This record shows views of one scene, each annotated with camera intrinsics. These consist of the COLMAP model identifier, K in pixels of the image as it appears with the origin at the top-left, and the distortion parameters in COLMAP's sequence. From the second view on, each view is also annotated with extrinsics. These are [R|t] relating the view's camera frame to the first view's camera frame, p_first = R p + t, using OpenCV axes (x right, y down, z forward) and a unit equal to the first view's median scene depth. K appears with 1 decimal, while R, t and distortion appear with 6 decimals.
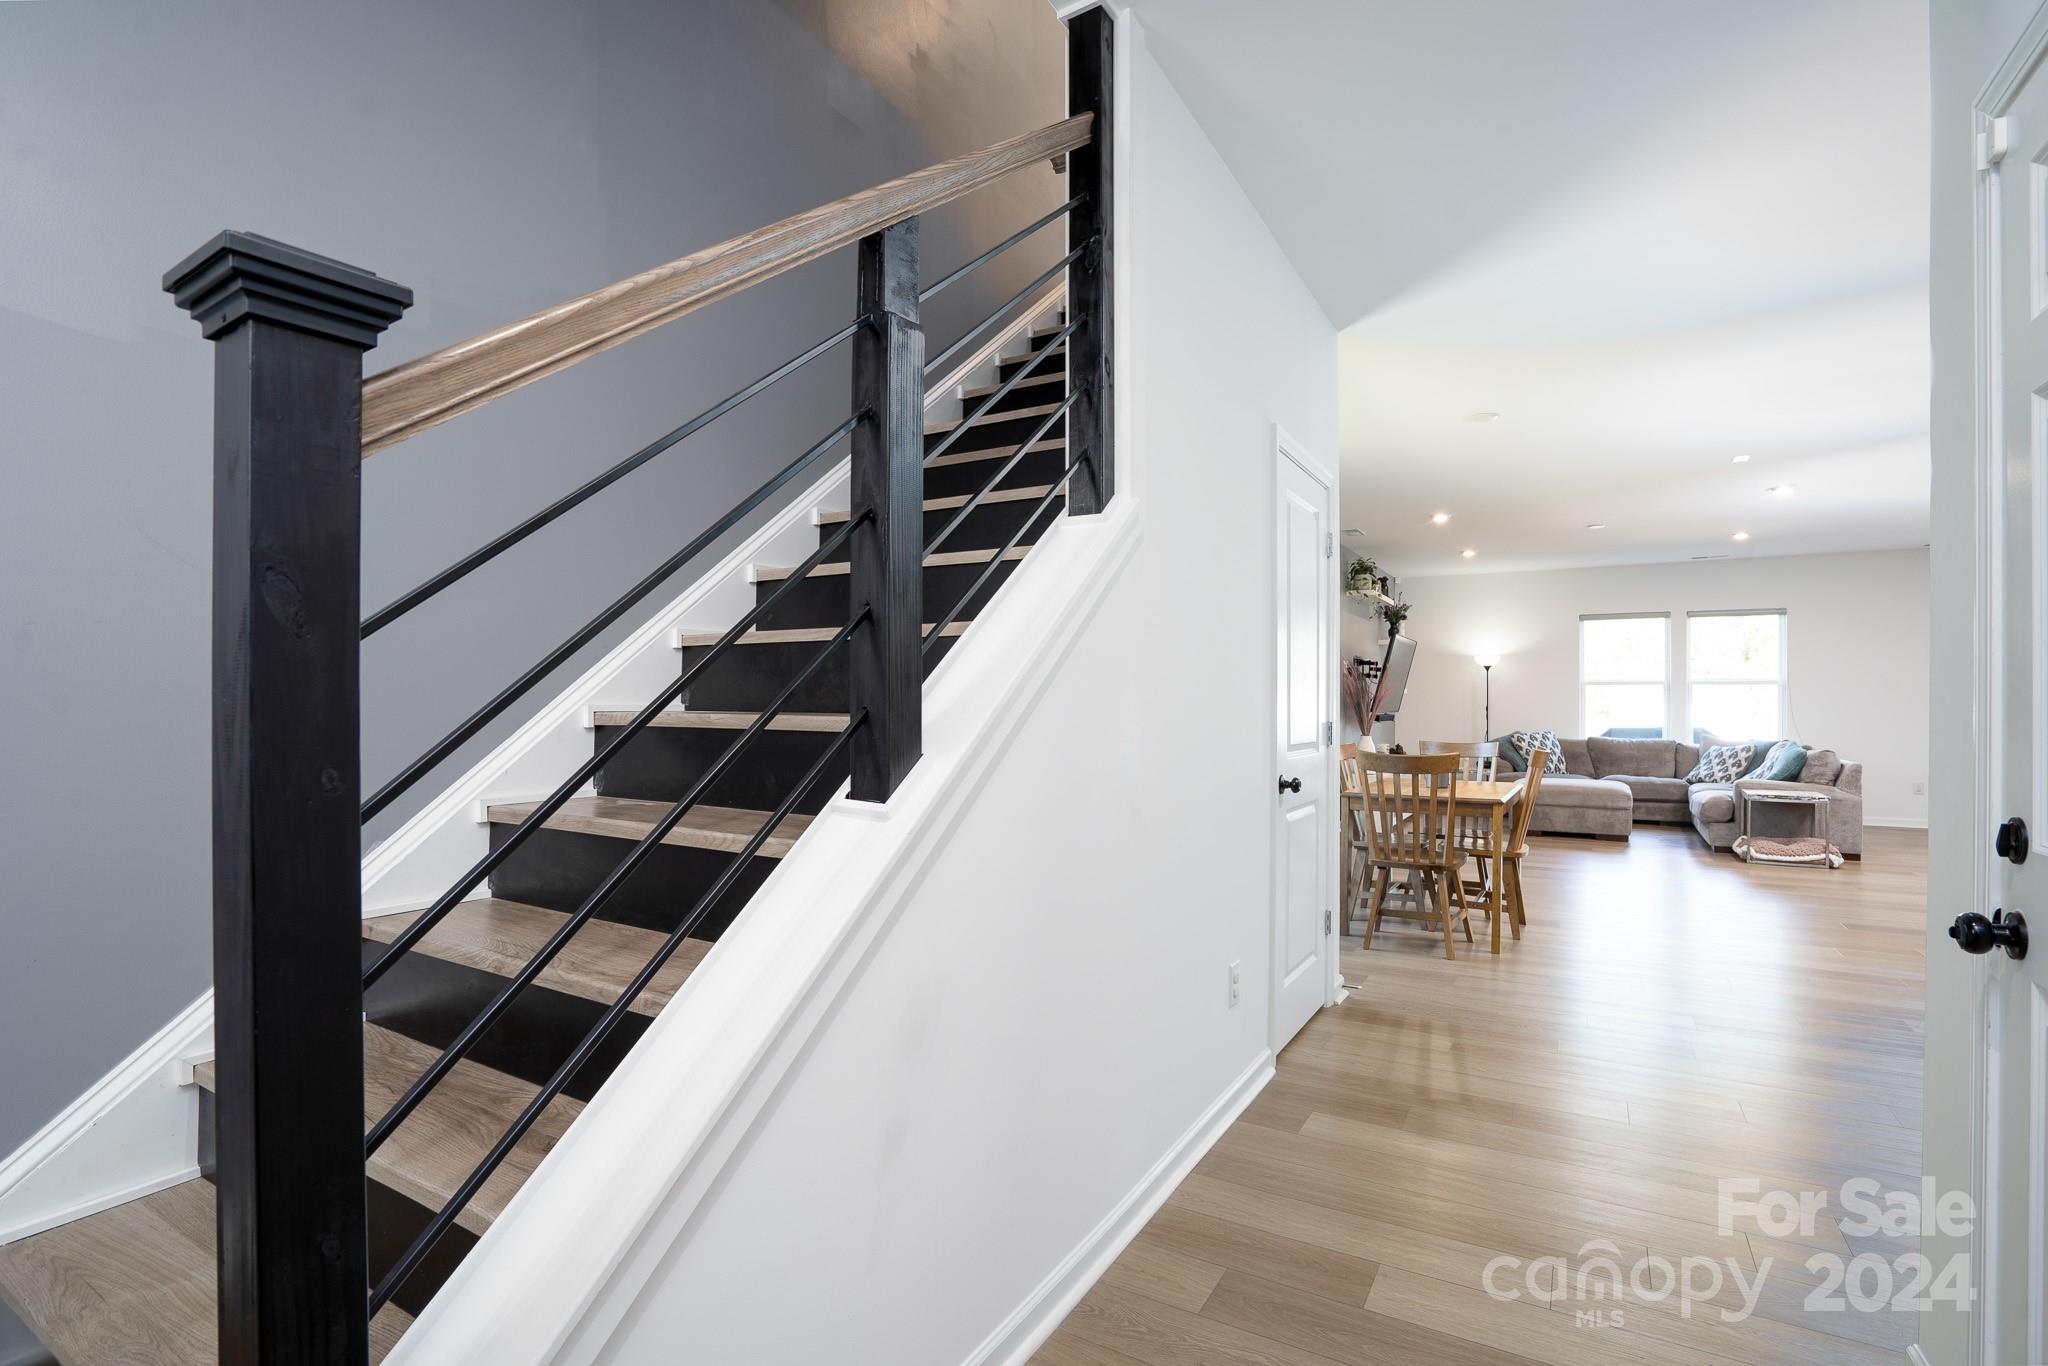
lens RADIAL K [[1045.1, 0, 1081.1], [0, 1045.1, 709.7], [0, 0, 1]] dist [-0.000050, 0.000114]
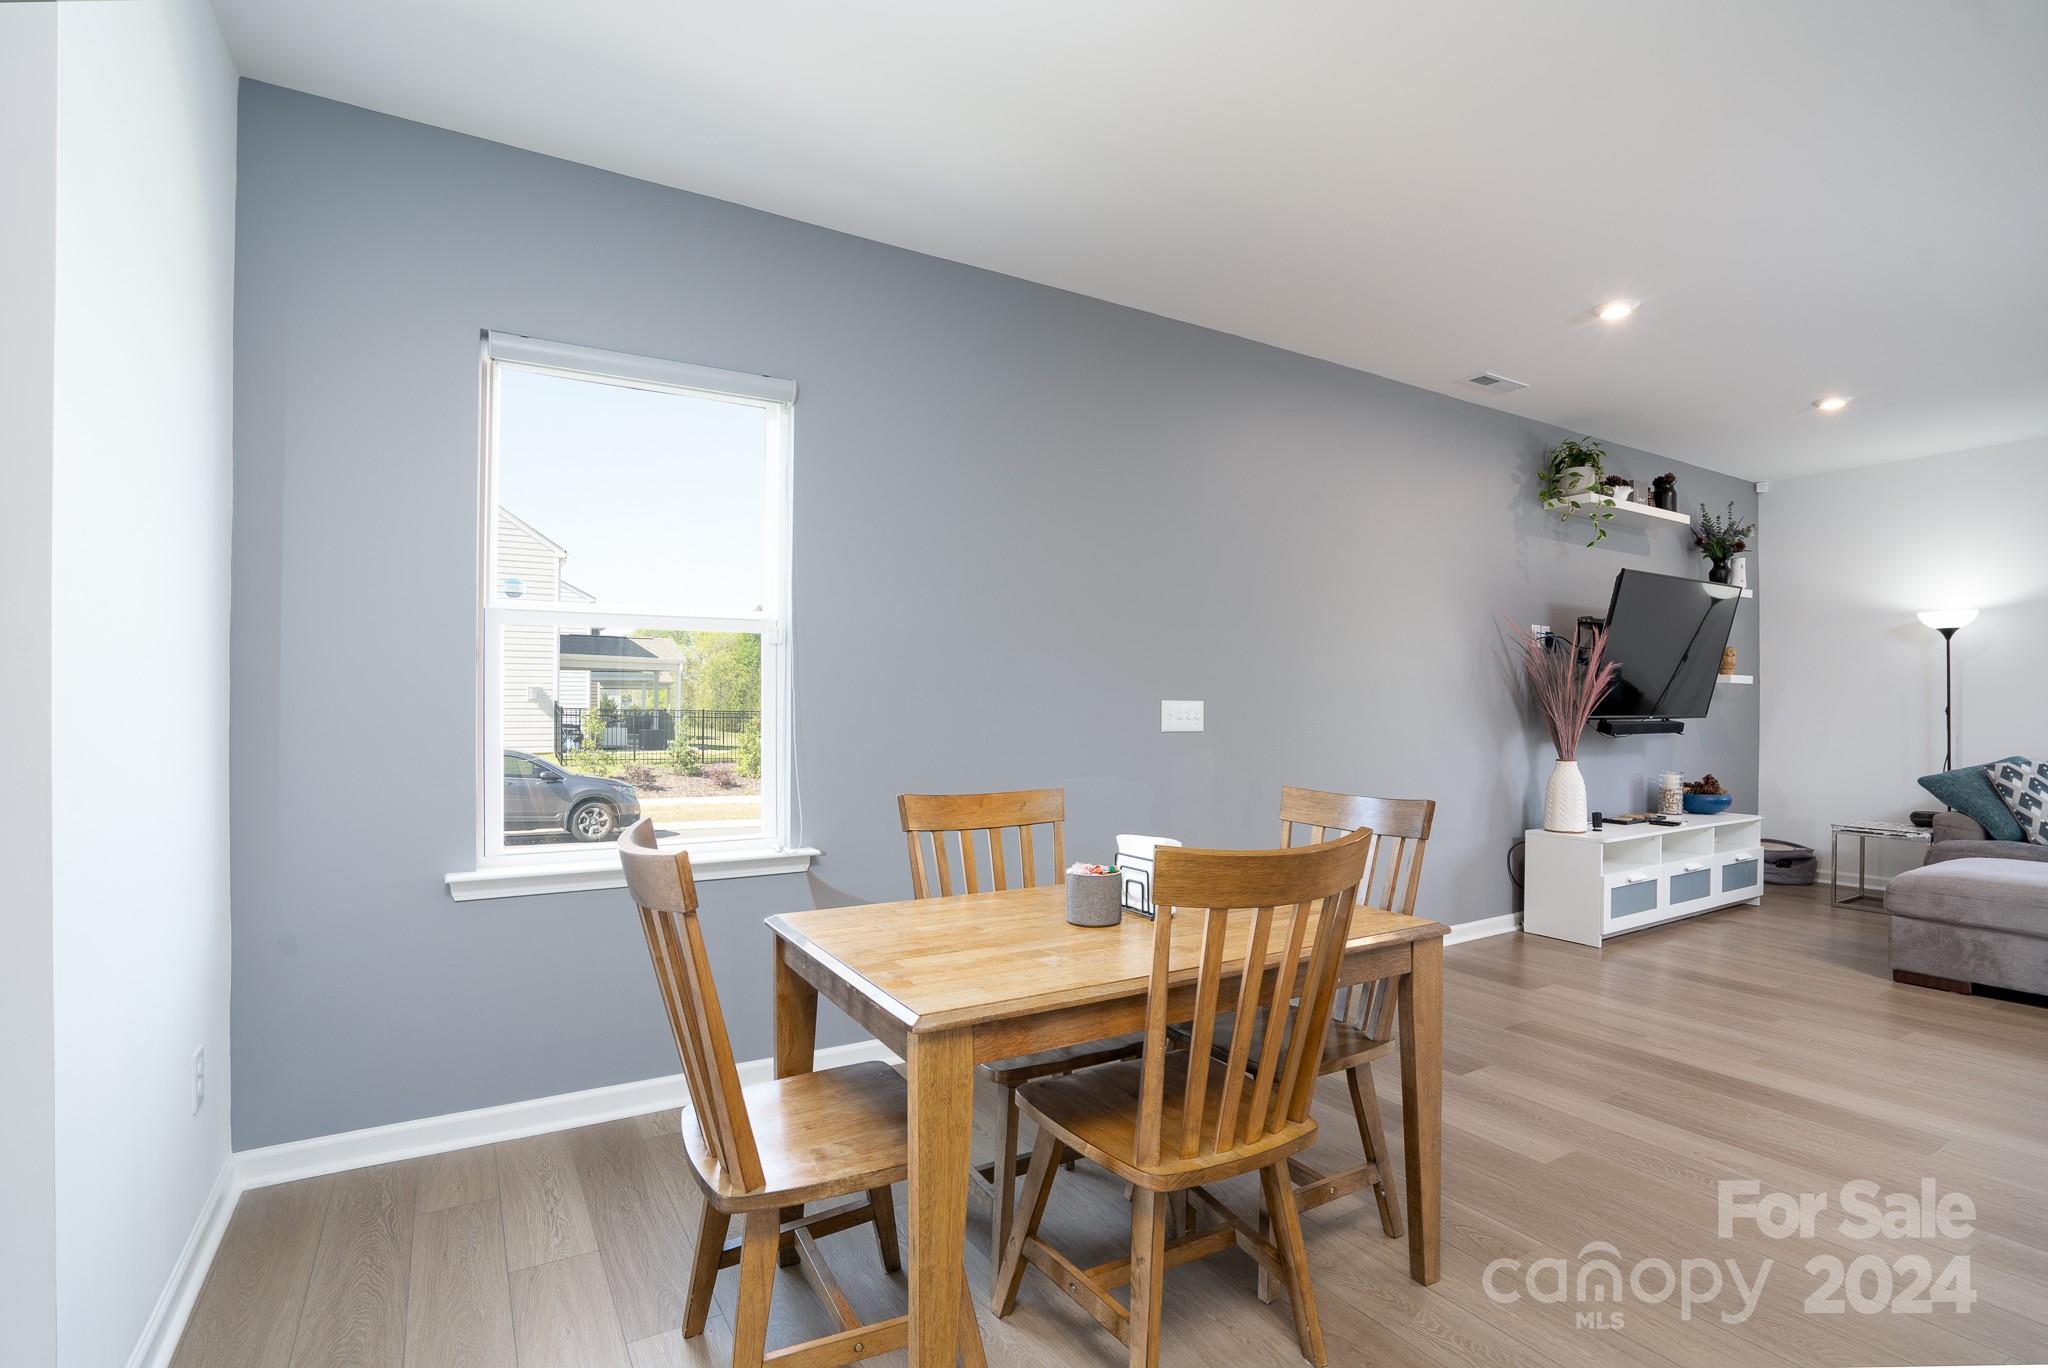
lens RADIAL K [[1012.4, 0, 1025.0], [0, 1012.4, 713.3], [0, 0, 1]] dist [-0.031303, 0.017012]
pose [[0.858786, 0.001294, -0.512333, 0.263424], [-0.000978, 0.999999, 0.000887, -0.000056], [0.512334, -0.000261, 0.858786, 0.358668]]
